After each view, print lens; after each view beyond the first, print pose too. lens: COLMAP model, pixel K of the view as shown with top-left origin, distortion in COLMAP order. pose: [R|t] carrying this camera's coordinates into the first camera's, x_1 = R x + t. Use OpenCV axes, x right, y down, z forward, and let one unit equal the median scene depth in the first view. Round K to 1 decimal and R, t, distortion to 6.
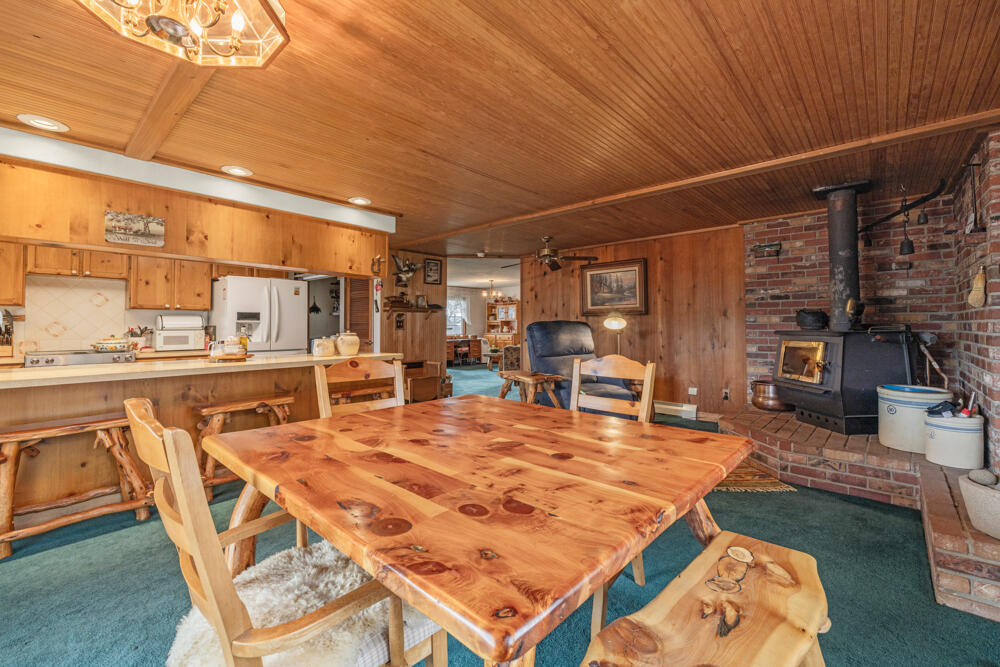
lens RADIAL K [[423.8, 0, 496.5], [0, 423.8, 325.8], [0, 0, 1]] dist [0.002567, 0.000100]
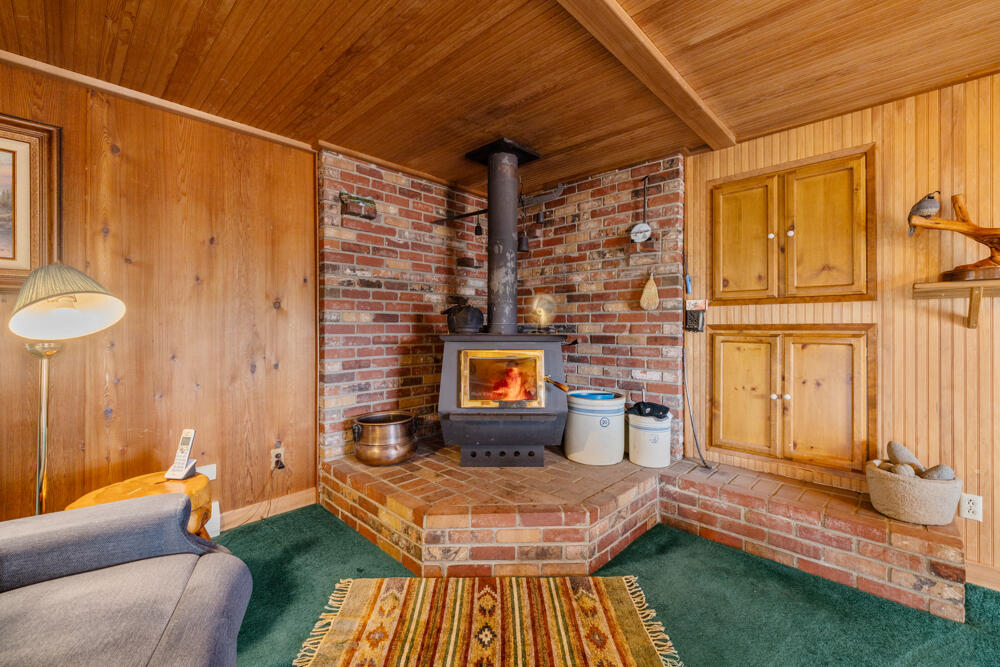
lens RADIAL K [[423.8, 0, 496.5], [0, 423.8, 325.8], [0, 0, 1]] dist [0.002567, 0.000100]
pose [[0.032665, 0.007740, 0.999436, 0.025319], [-0.001589, 0.999969, -0.007692, 0.001712], [-0.999465, -0.001337, 0.032677, 0.780457]]
